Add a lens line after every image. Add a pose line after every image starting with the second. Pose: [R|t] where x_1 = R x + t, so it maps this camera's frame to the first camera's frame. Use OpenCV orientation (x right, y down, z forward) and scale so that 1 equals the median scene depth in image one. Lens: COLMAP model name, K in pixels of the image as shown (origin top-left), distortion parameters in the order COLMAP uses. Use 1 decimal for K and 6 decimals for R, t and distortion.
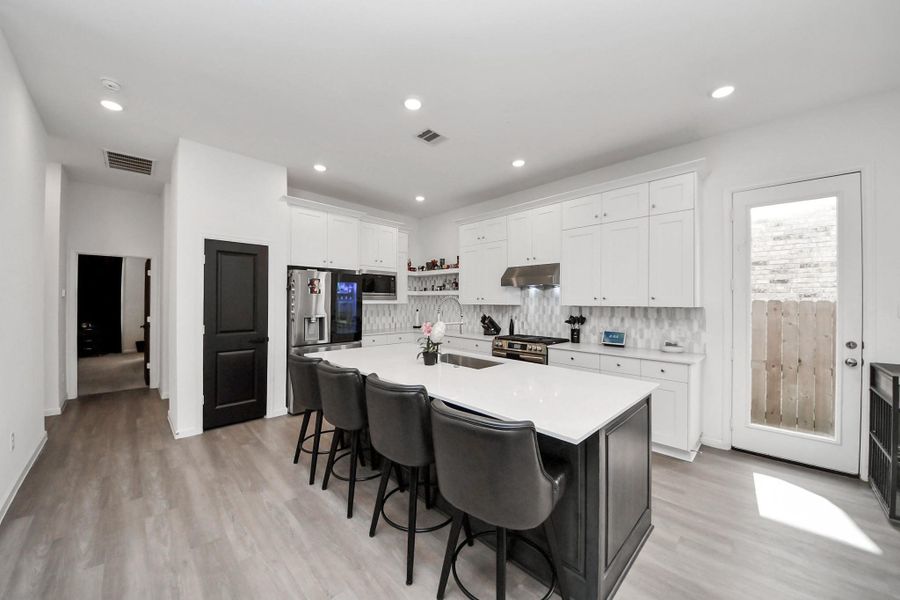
lens RADIAL K [[318.2, 0, 445.1], [0, 318.2, 301.8], [0, 0, 1]] dist [0.032581, -0.017008]
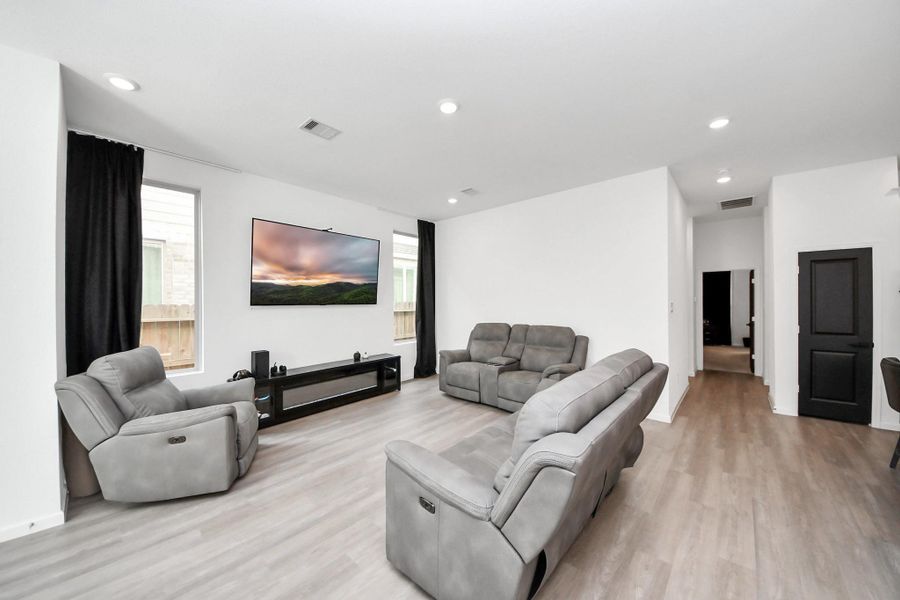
lens RADIAL K [[318.2, 0, 445.1], [0, 318.2, 301.8], [0, 0, 1]] dist [0.032581, -0.017008]
pose [[0.062141, -0.005509, -0.998052, 0.296188], [0.004751, 0.999975, -0.005224, -0.012683], [0.998056, -0.004417, 0.062166, -0.306261]]
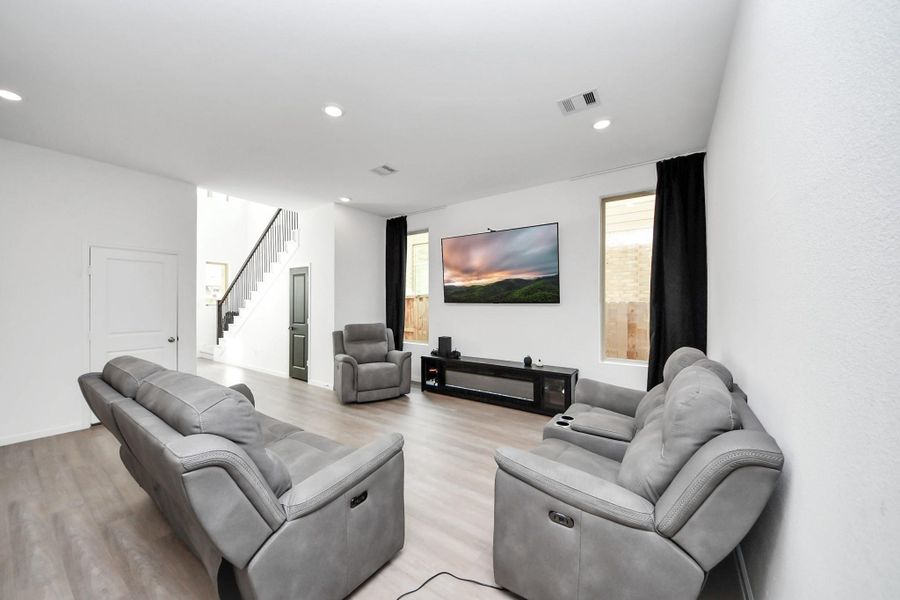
lens RADIAL K [[316.6, 0, 445.8], [0, 316.6, 300.7], [0, 0, 1]] dist [0.028621, -0.017883]
pose [[-0.982746, -0.010318, -0.184670, -0.467580], [-0.008563, 0.999910, -0.010302, -0.003290], [0.184760, -0.008543, -0.982747, 0.440724]]
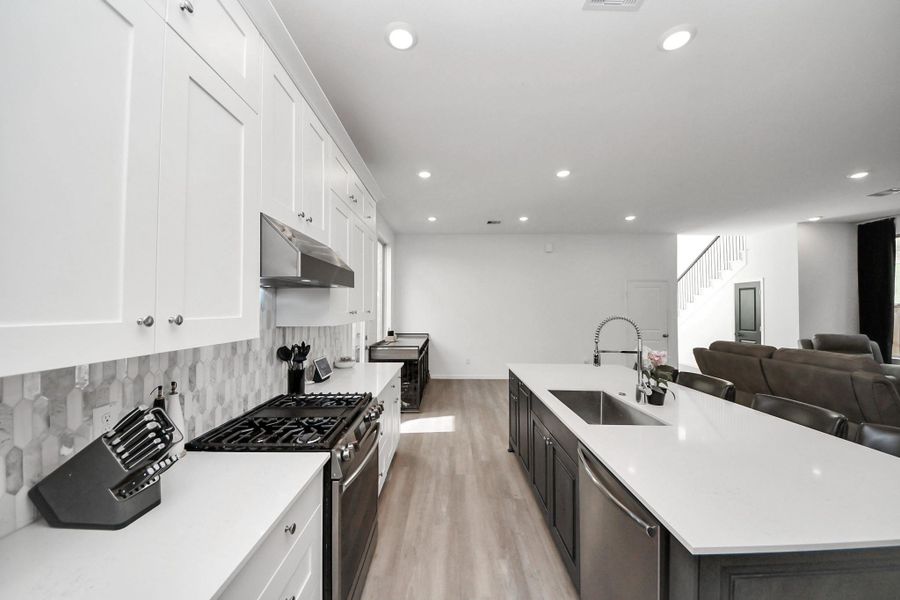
lens RADIAL K [[316.6, 0, 445.8], [0, 316.6, 300.7], [0, 0, 1]] dist [0.028621, -0.017883]
pose [[-0.707930, 0.007570, 0.706242, -0.152023], [-0.007467, 0.999806, -0.018200, -0.022927], [-0.706243, -0.018158, -0.707736, 1.202242]]
